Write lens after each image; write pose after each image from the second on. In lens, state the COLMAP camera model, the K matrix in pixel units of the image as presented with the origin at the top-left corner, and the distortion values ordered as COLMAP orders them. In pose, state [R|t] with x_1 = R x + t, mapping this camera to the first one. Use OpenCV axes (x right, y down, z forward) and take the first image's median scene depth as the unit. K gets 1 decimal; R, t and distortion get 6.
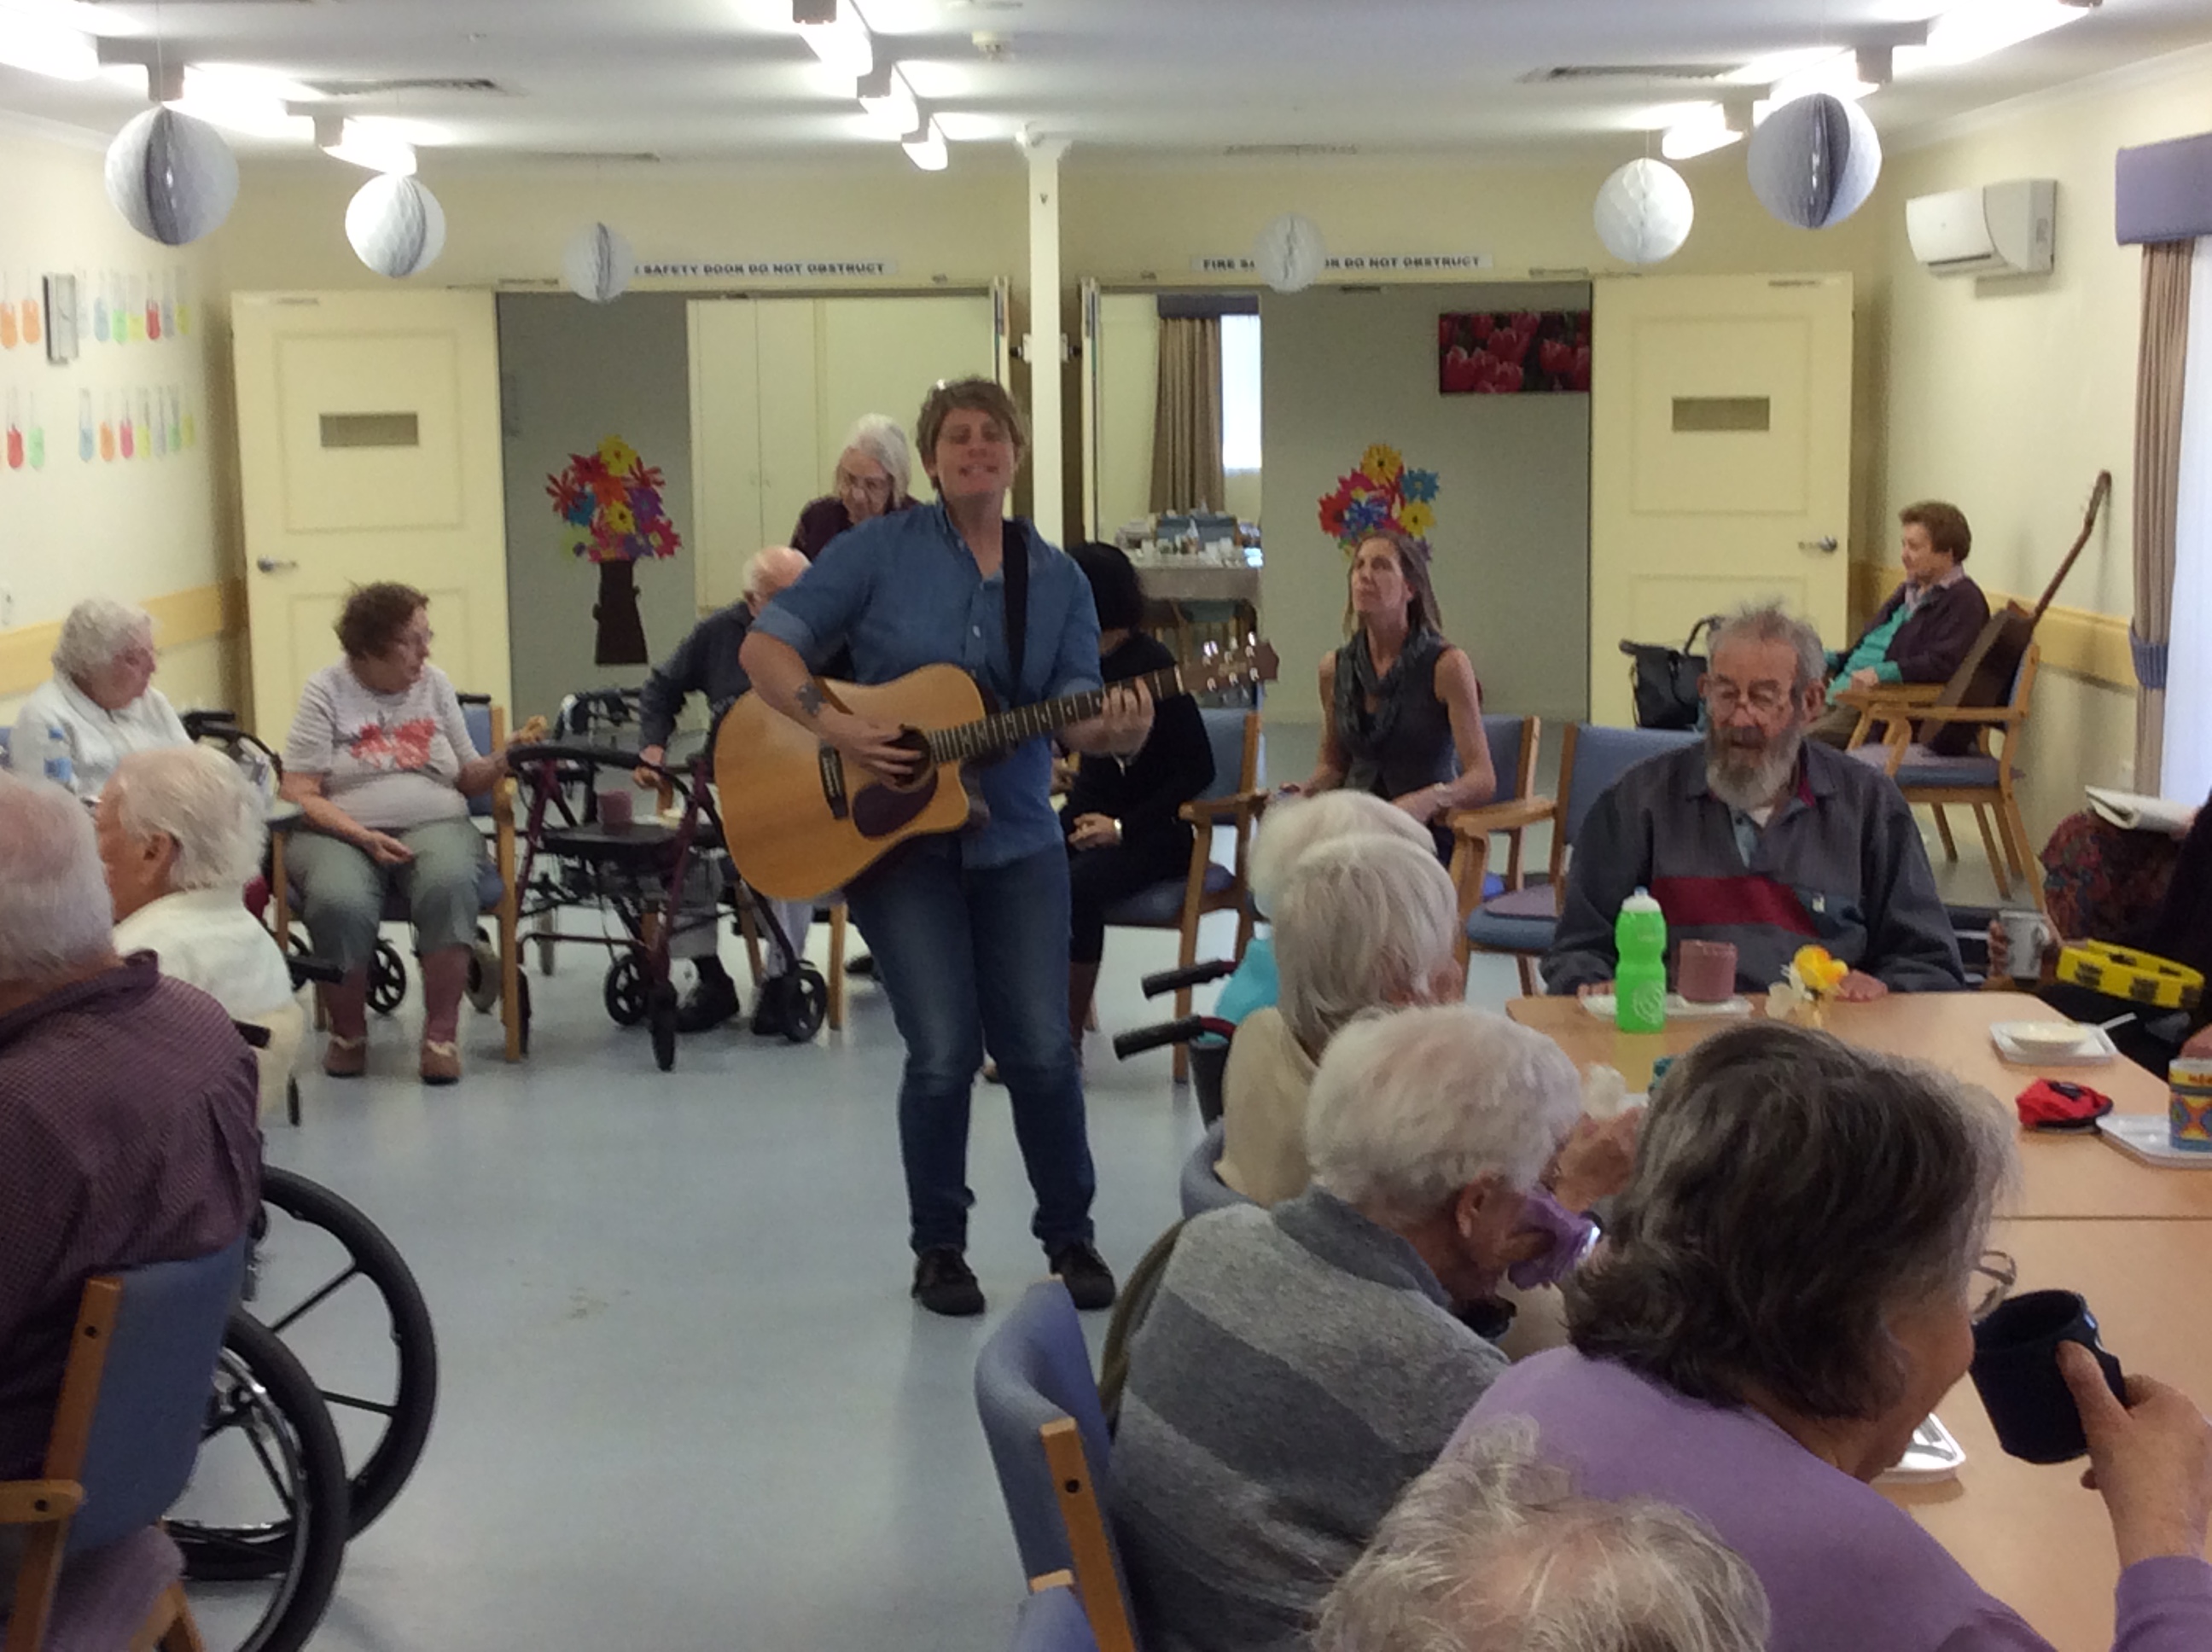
lens RADIAL K [[3581.1, 0, 1124.7], [0, 3581.1, 863.2], [0, 0, 1]] dist [0.051139, 0.168518]
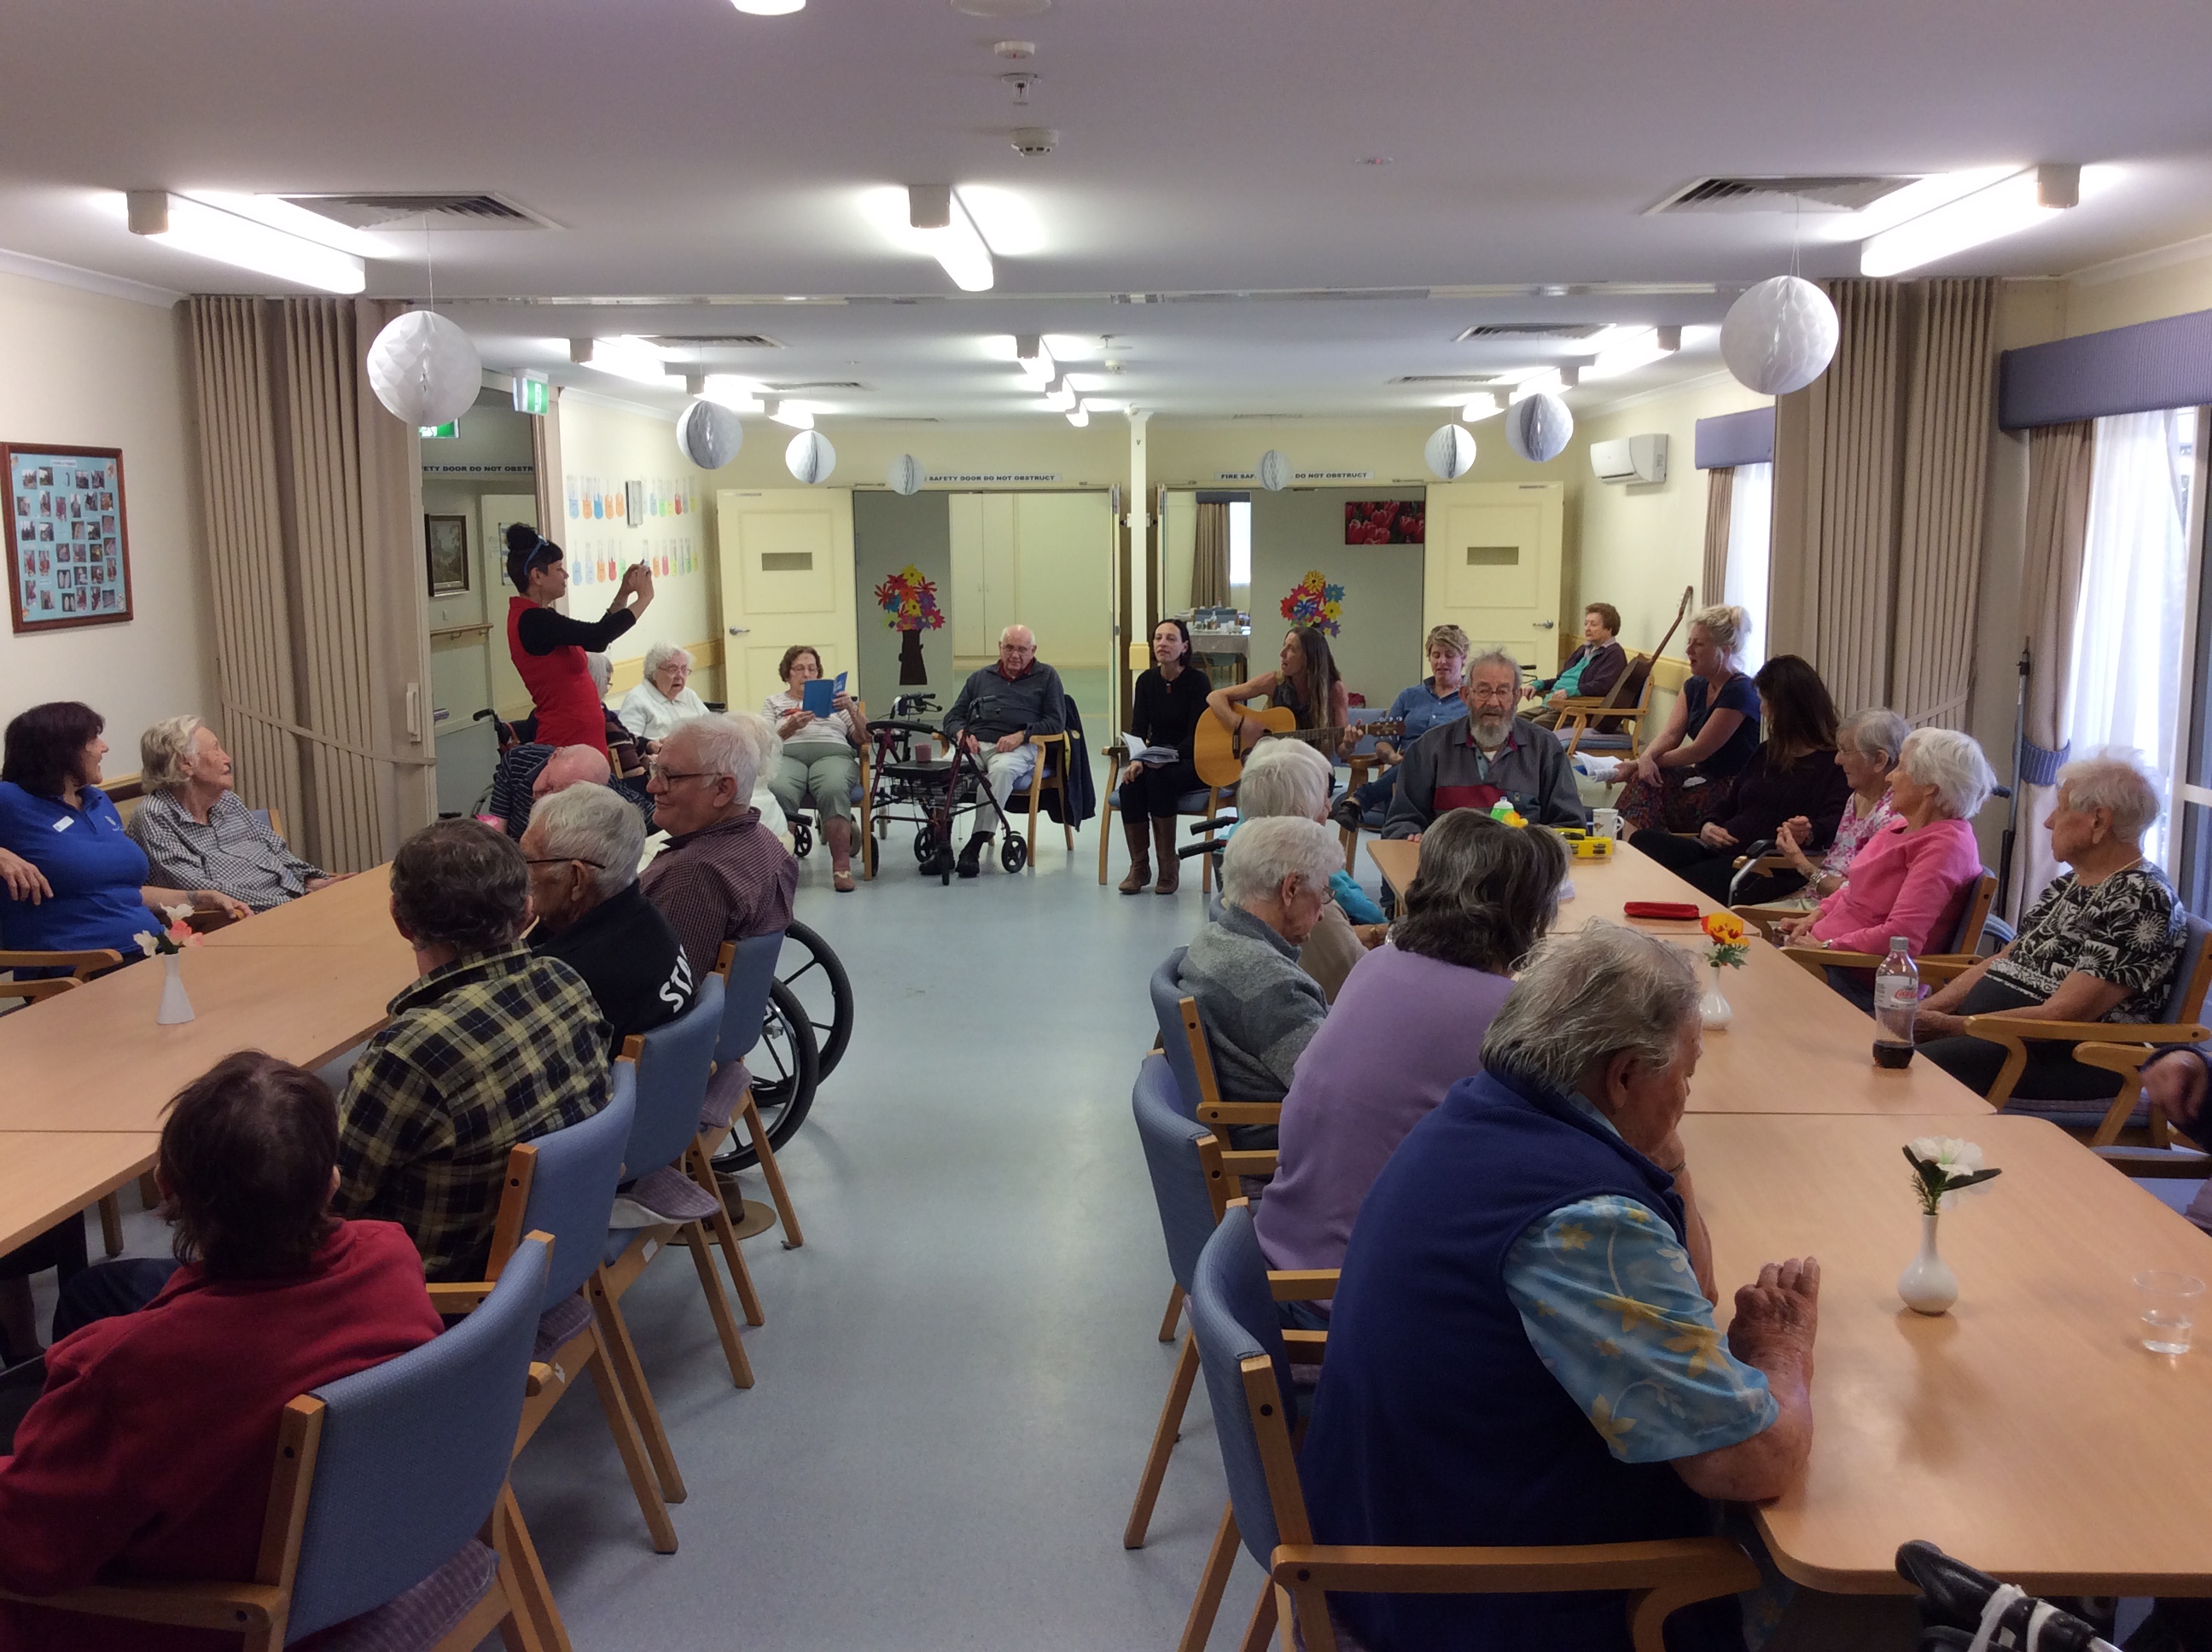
lens RADIAL K [[2070.0, 0, 1106.0], [0, 2070.0, 826.0], [0, 0, 1]] dist [0.089174, -0.110020]
pose [[0.999497, 0.008568, -0.030540, -0.004414], [-0.008381, 0.999945, 0.006233, 0.014373], [0.030591, -0.005974, 0.999514, -0.119353]]
